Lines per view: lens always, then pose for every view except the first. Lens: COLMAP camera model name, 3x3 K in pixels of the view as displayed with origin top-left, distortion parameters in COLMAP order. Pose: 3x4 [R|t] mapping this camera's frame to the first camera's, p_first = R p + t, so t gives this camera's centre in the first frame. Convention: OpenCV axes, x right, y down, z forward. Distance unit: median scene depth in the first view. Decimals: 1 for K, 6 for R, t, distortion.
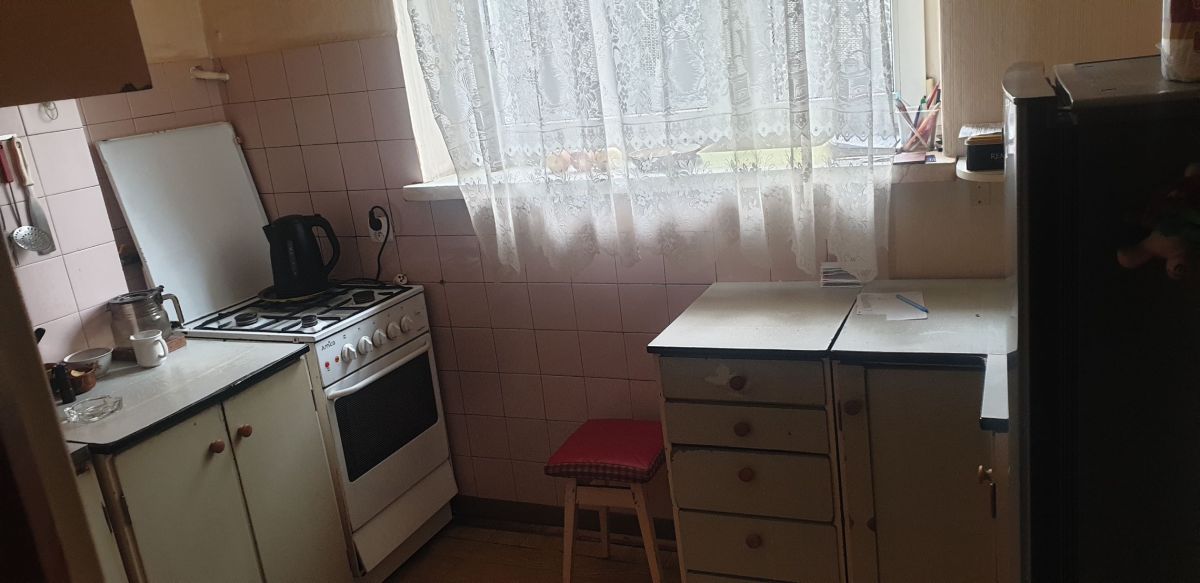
lens RADIAL K [[916.8, 0, 602.9], [0, 916.8, 301.3], [0, 0, 1]] dist [0.118327, -0.280683]
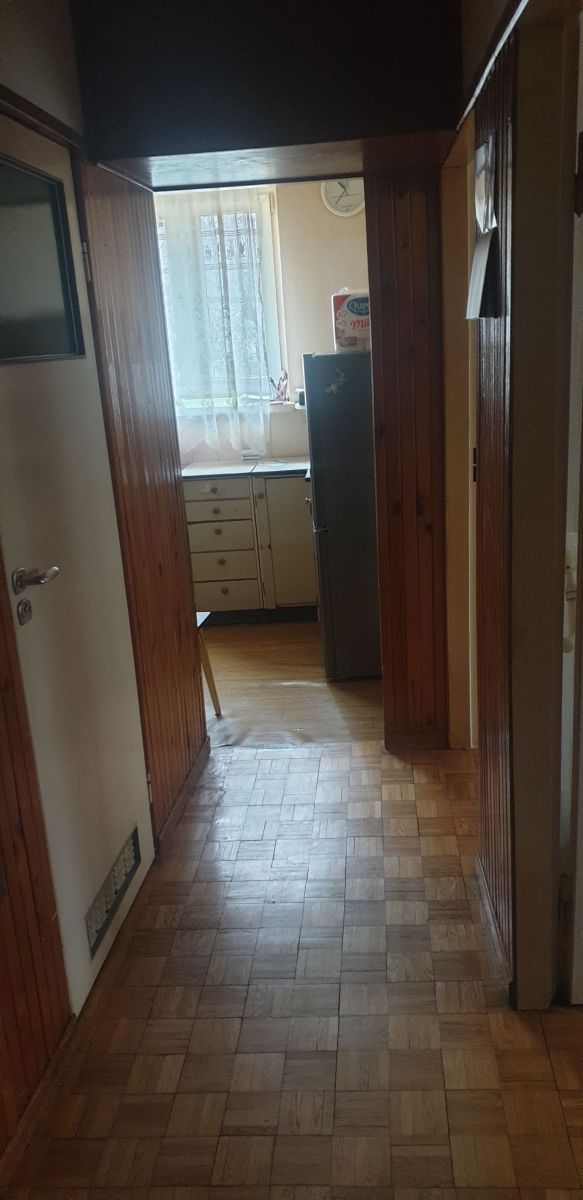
lens RADIAL K [[916.8, 0, 291.3], [0, 916.8, 633.4], [0, 0, 1]] dist [0.118327, -0.280683]
pose [[0.941786, -0.044877, 0.333204, -0.442374], [0.045541, 0.998946, 0.005823, 0.422418], [-0.333114, 0.009691, 0.942837, -1.219182]]
